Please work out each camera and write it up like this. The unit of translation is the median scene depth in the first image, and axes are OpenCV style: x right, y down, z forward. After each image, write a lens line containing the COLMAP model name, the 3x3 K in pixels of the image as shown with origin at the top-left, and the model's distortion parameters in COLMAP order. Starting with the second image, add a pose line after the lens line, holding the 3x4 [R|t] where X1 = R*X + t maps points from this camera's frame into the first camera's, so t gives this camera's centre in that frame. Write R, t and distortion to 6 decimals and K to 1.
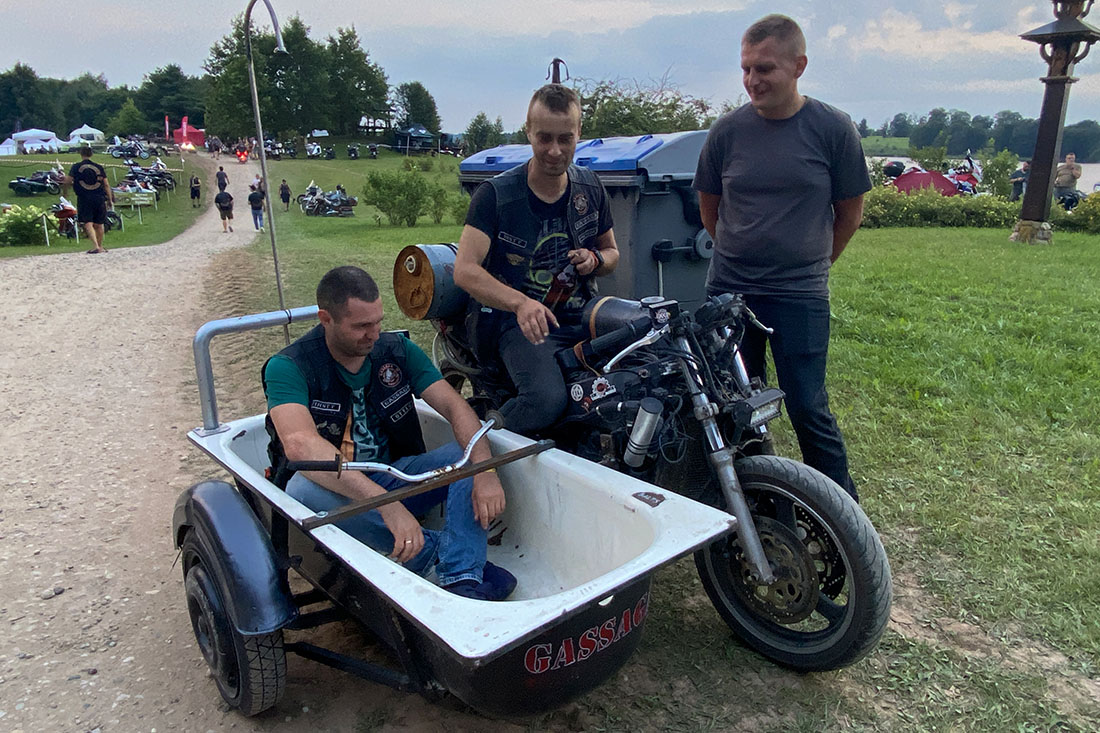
lens RADIAL K [[707.2, 0, 550.0], [0, 707.2, 366.5], [0, 0, 1]] dist [0.023375, -0.001536]
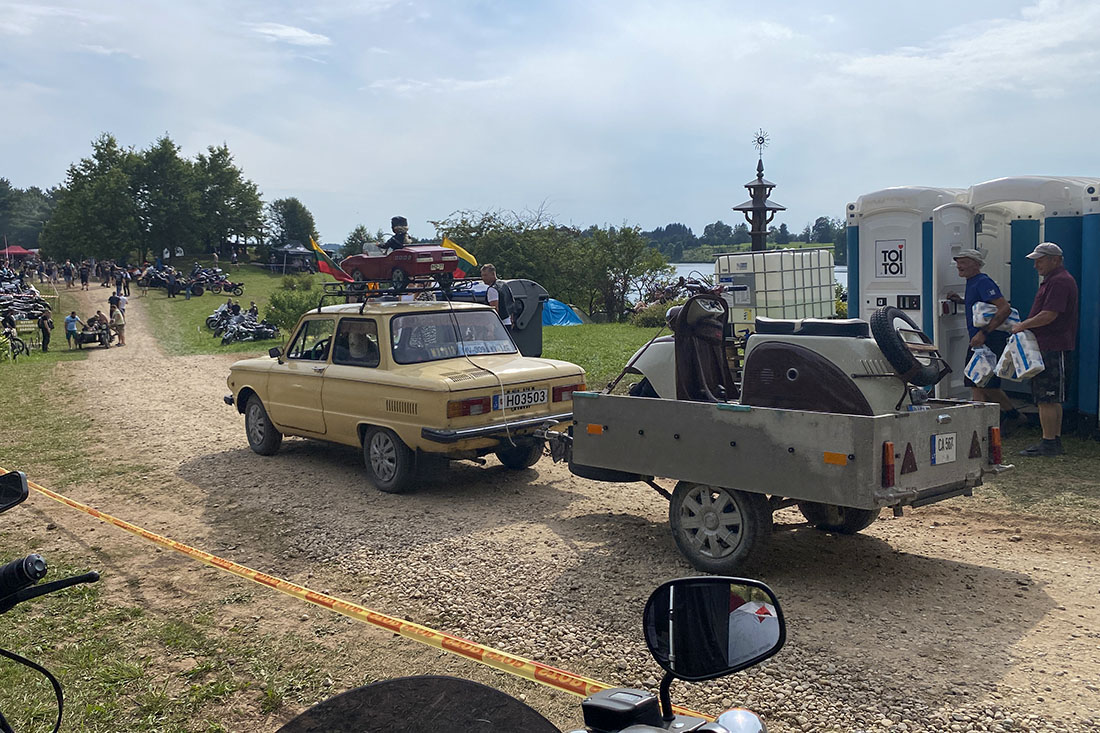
lens RADIAL K [[857.8, 0, 550.0], [0, 857.8, 366.5], [0, 0, 1]] dist [0.000515, 0.000194]
pose [[0.991282, -0.032933, 0.127577, -0.003739], [0.054442, 0.984115, -0.168981, 0.029120], [-0.119986, 0.174453, 0.977328, -0.113826]]
